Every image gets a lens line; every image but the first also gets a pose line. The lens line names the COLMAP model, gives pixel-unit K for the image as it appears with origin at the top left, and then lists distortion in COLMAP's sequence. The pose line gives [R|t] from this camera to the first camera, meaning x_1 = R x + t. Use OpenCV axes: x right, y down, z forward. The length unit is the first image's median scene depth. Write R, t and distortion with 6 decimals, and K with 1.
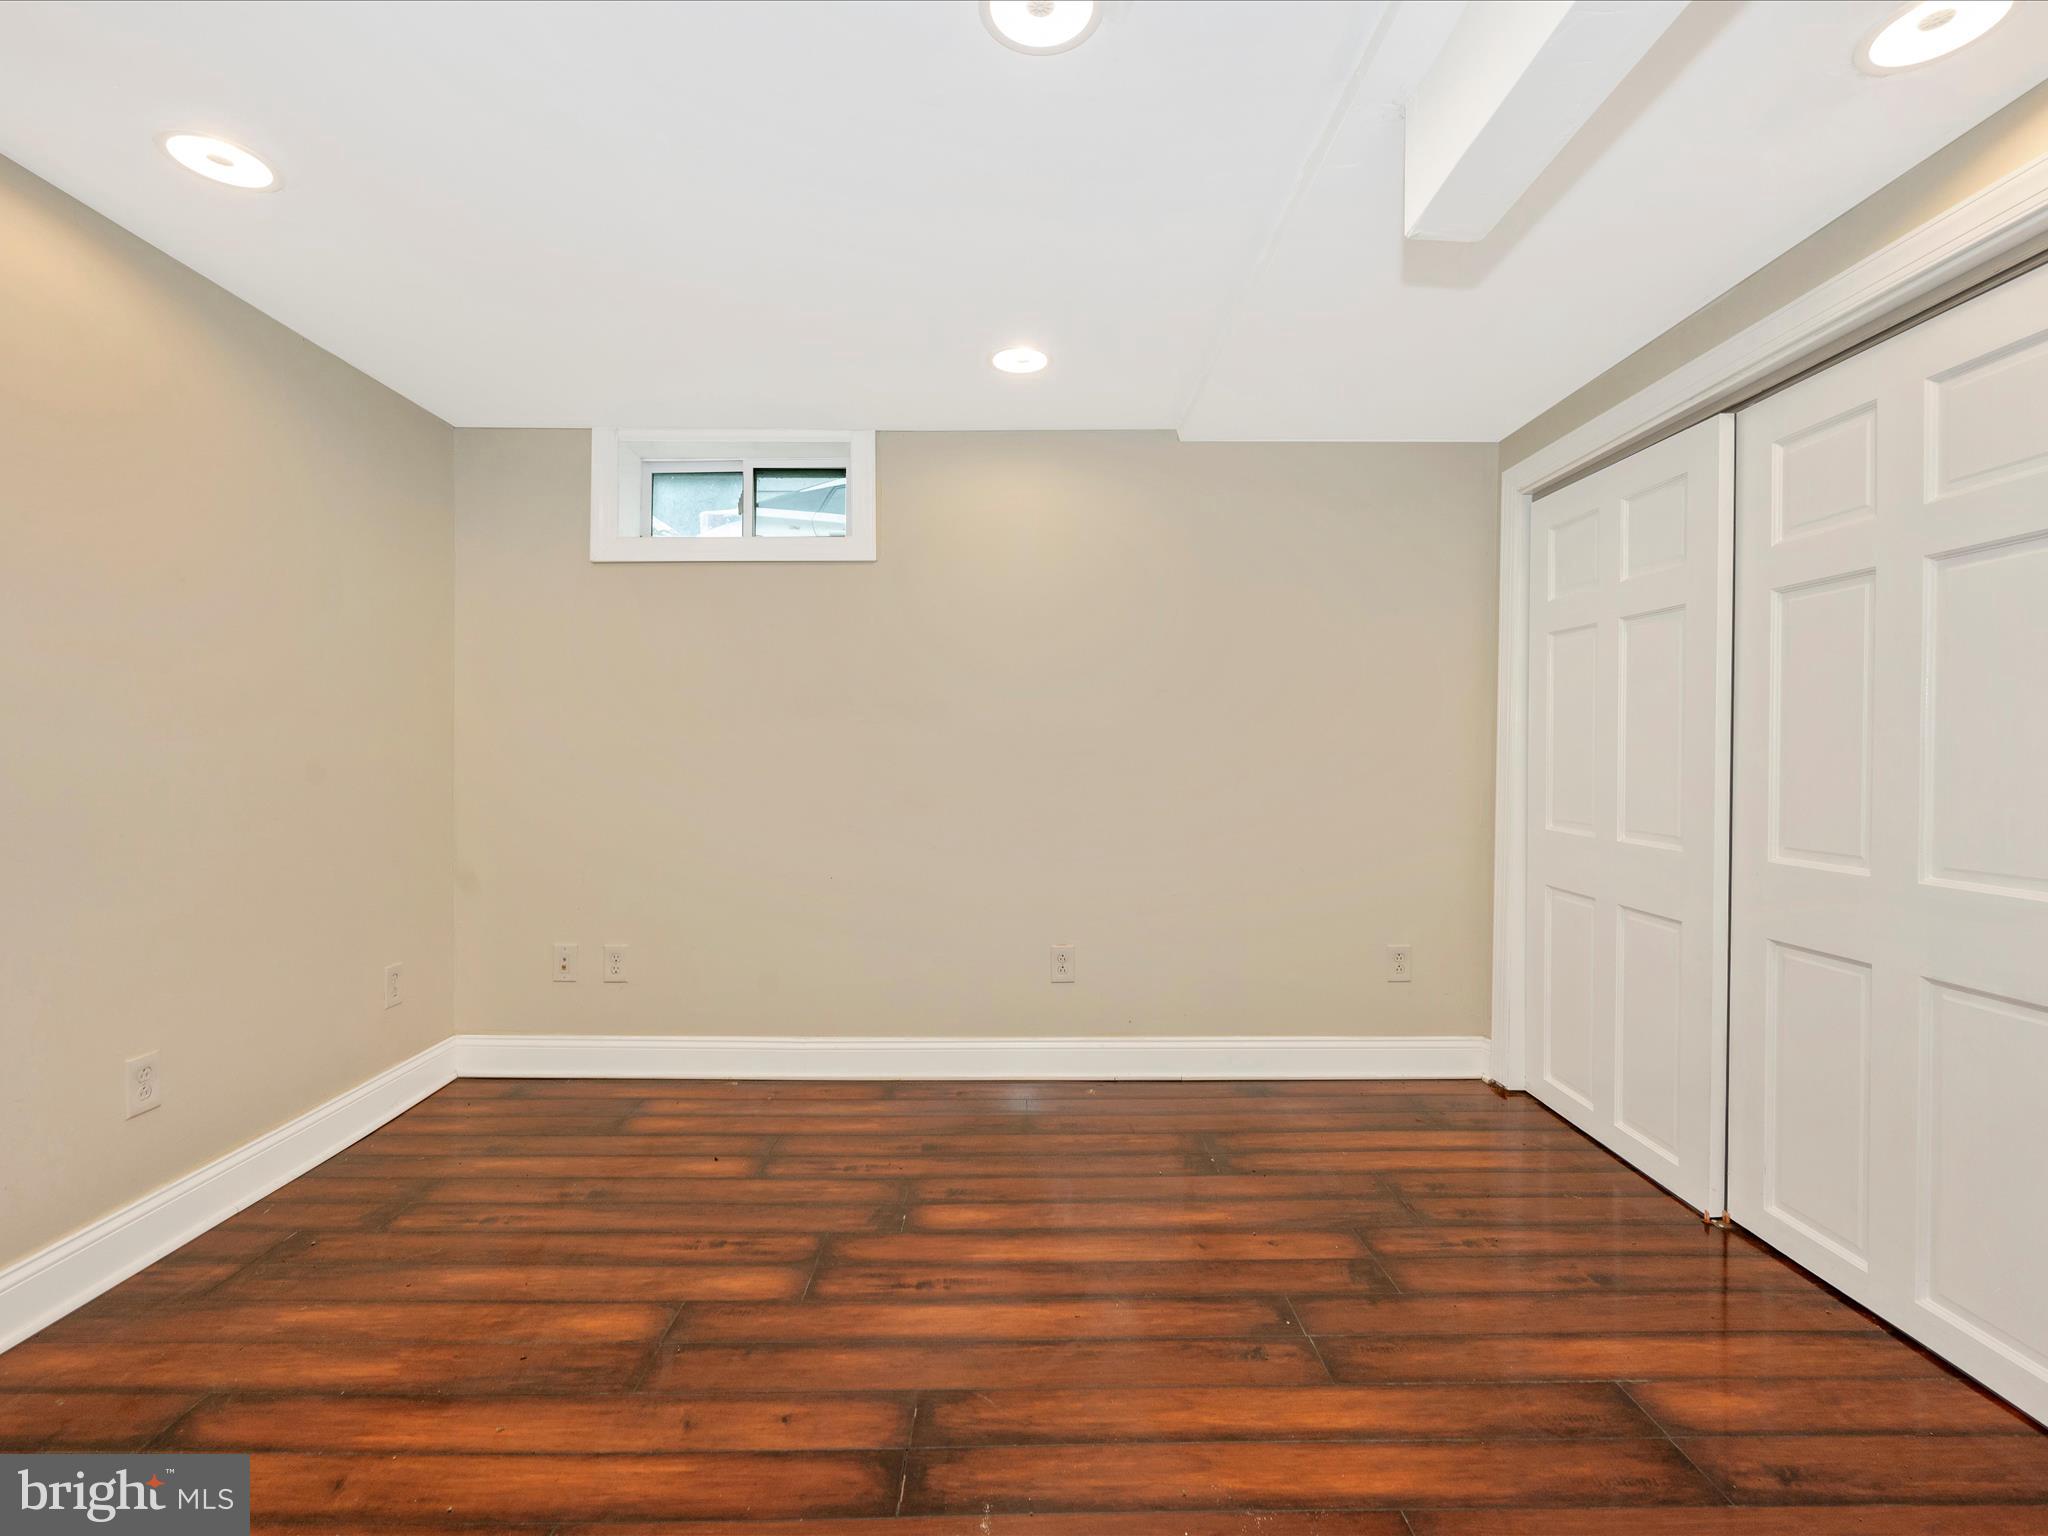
lens RADIAL K [[898.3, 0, 1027.3], [0, 898.3, 774.0], [0, 0, 1]] dist [0.004354, -0.000415]
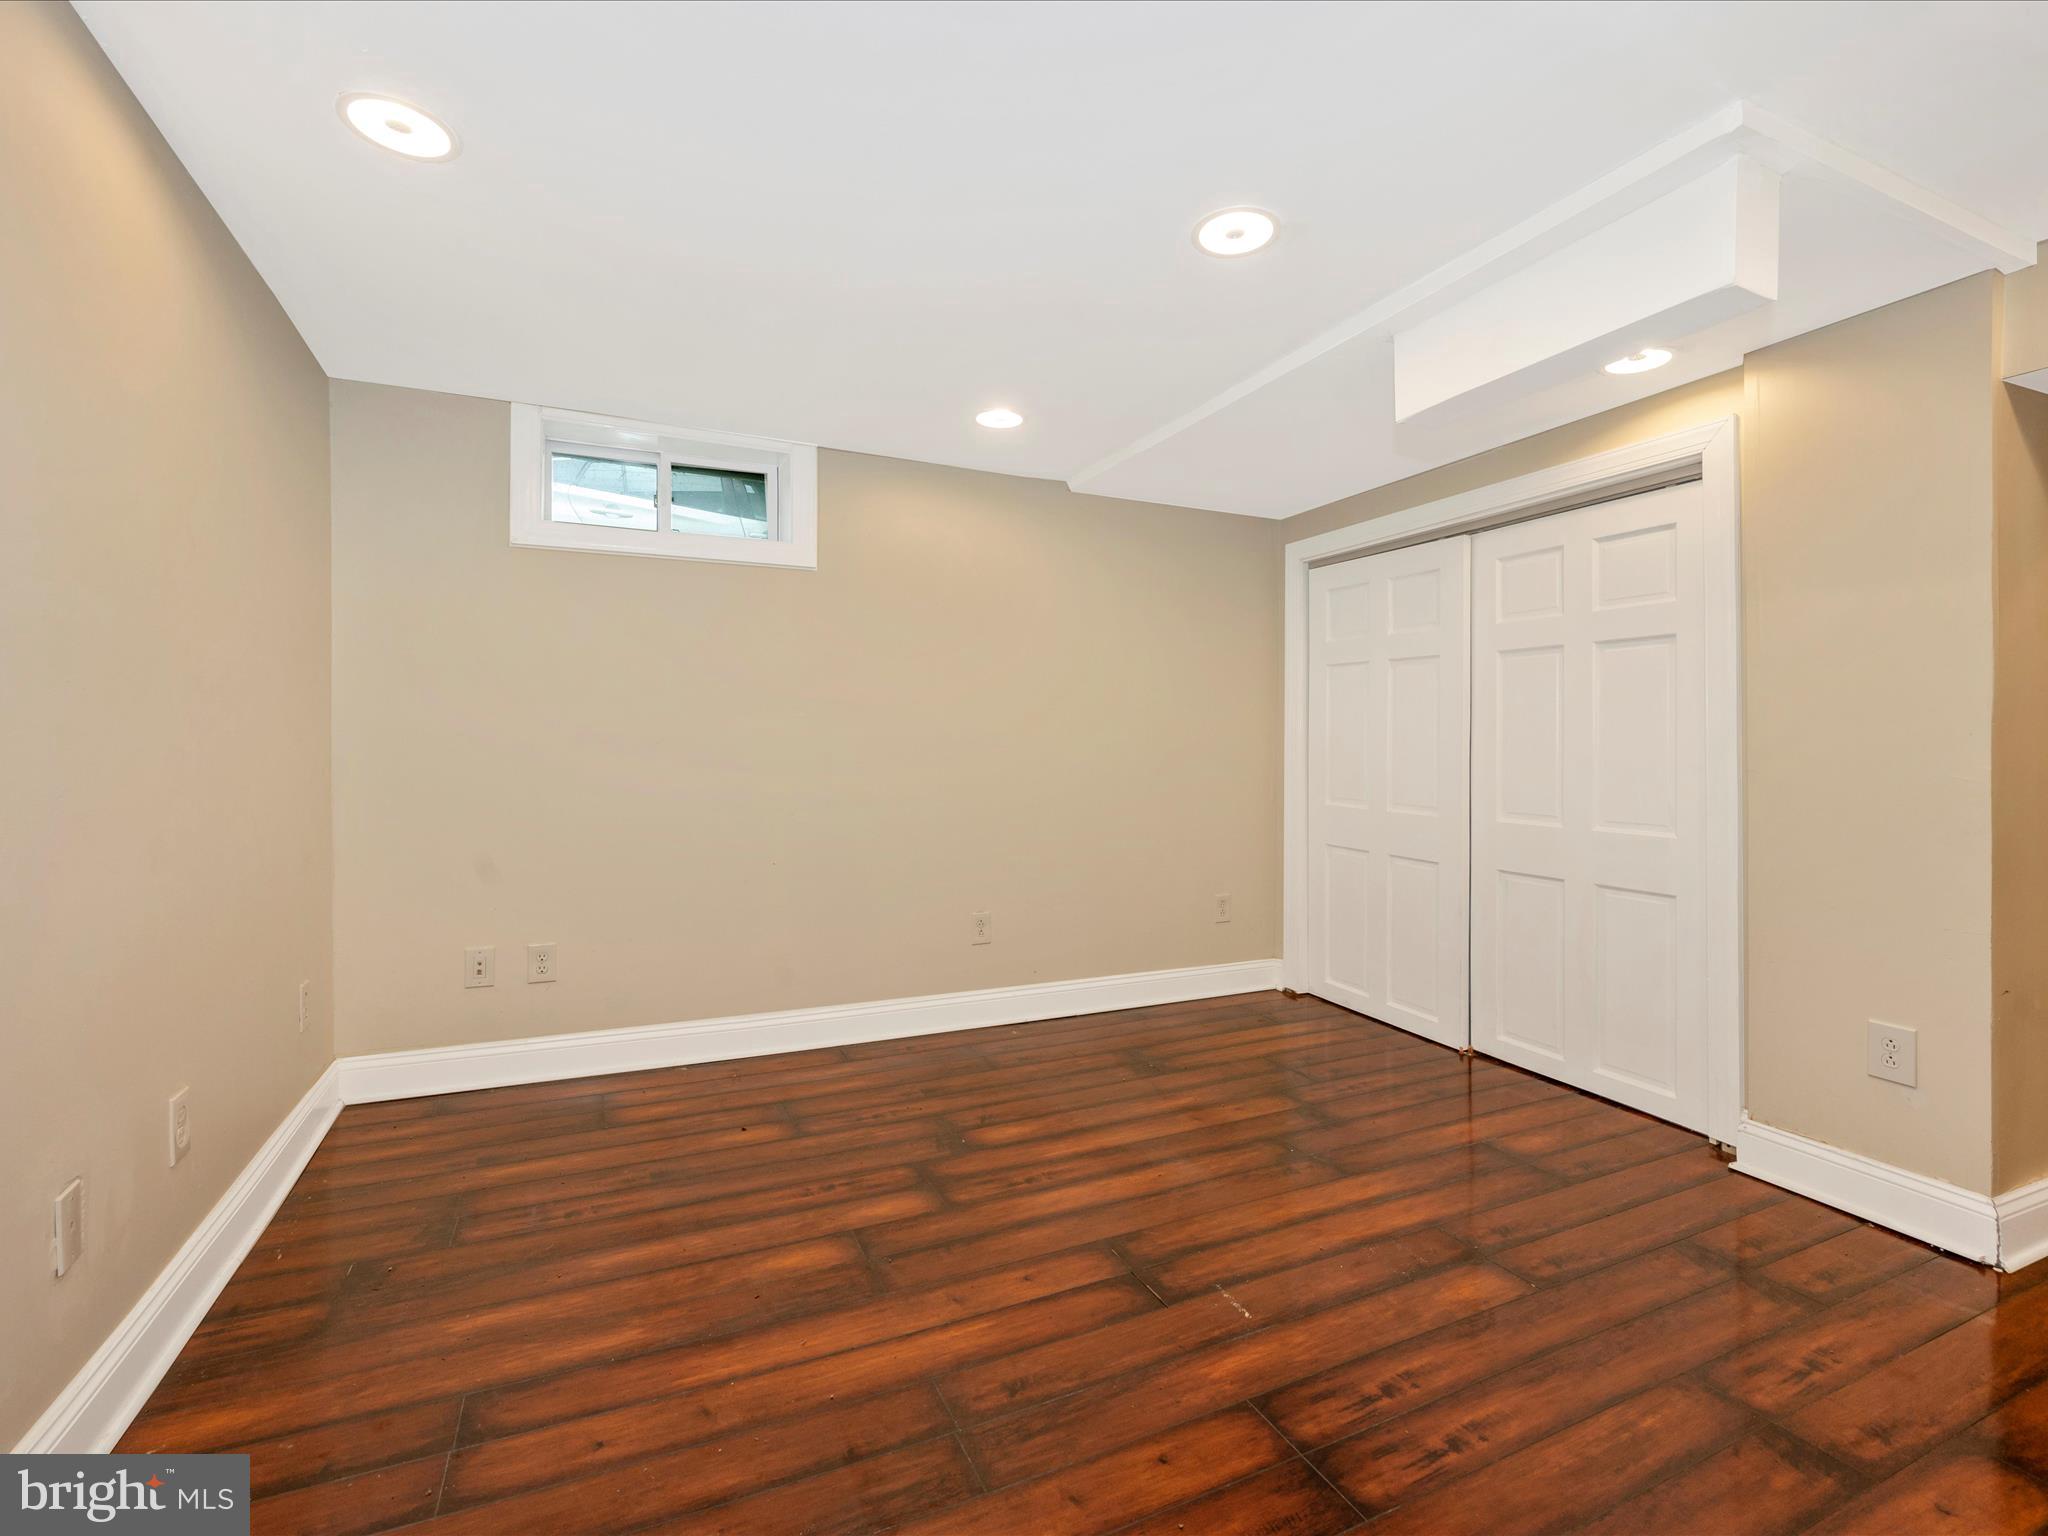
lens RADIAL K [[851.3, 0, 1046.8], [0, 851.3, 761.8], [0, 0, 1]] dist [0.009777, -0.007971]
pose [[0.920969, 0.000546, 0.389636, -0.510368], [-0.000981, 0.999999, 0.000917, -0.009333], [-0.389635, -0.001227, 0.920968, -0.084104]]
